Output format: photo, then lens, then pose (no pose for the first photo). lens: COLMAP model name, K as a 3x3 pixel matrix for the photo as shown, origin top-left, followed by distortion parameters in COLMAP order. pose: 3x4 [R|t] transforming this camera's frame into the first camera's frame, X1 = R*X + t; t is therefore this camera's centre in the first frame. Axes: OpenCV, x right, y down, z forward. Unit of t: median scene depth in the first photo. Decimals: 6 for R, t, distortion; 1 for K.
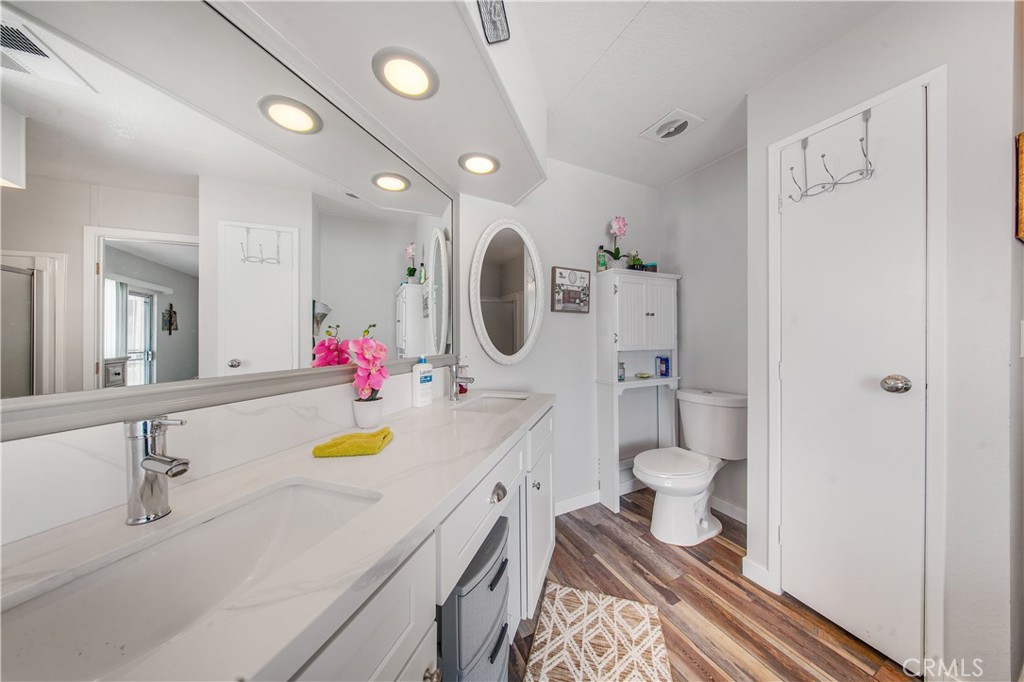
lens RADIAL K [[301.2, 0, 510.7], [0, 301.2, 339.0], [0, 0, 1]] dist [0.000546, -0.000093]
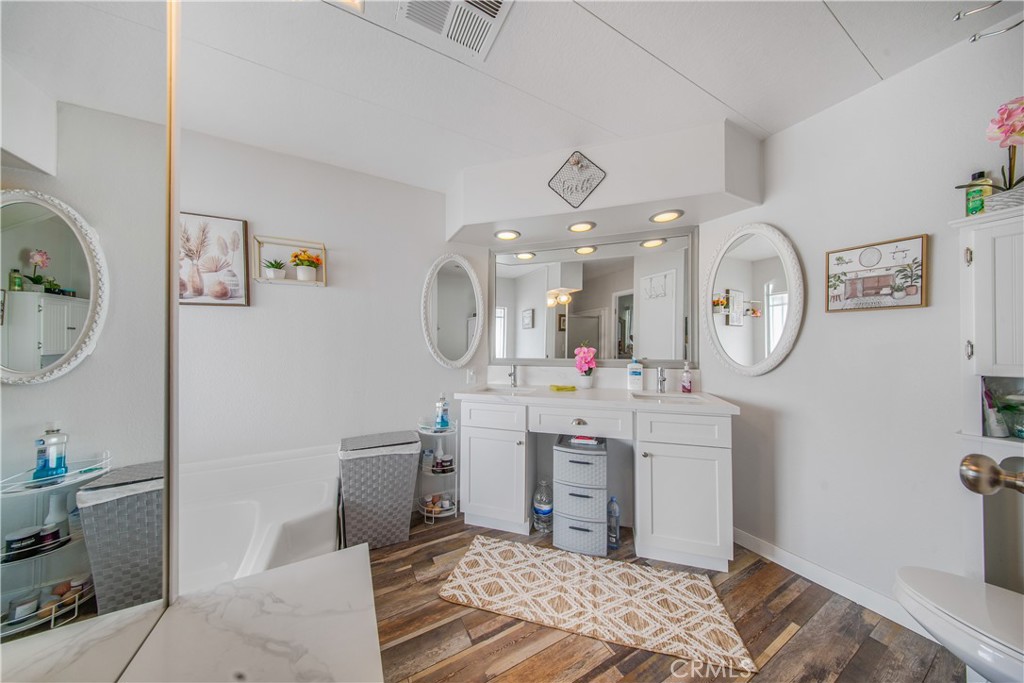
lens RADIAL K [[301.2, 0, 510.7], [0, 301.2, 339.5], [0, 0, 1]] dist [0.000546, -0.000093]
pose [[0.057267, -0.013828, -0.998263, 0.839843], [-0.000593, 0.999903, -0.013885, -0.013727], [0.998359, 0.001387, 0.057254, 0.172886]]
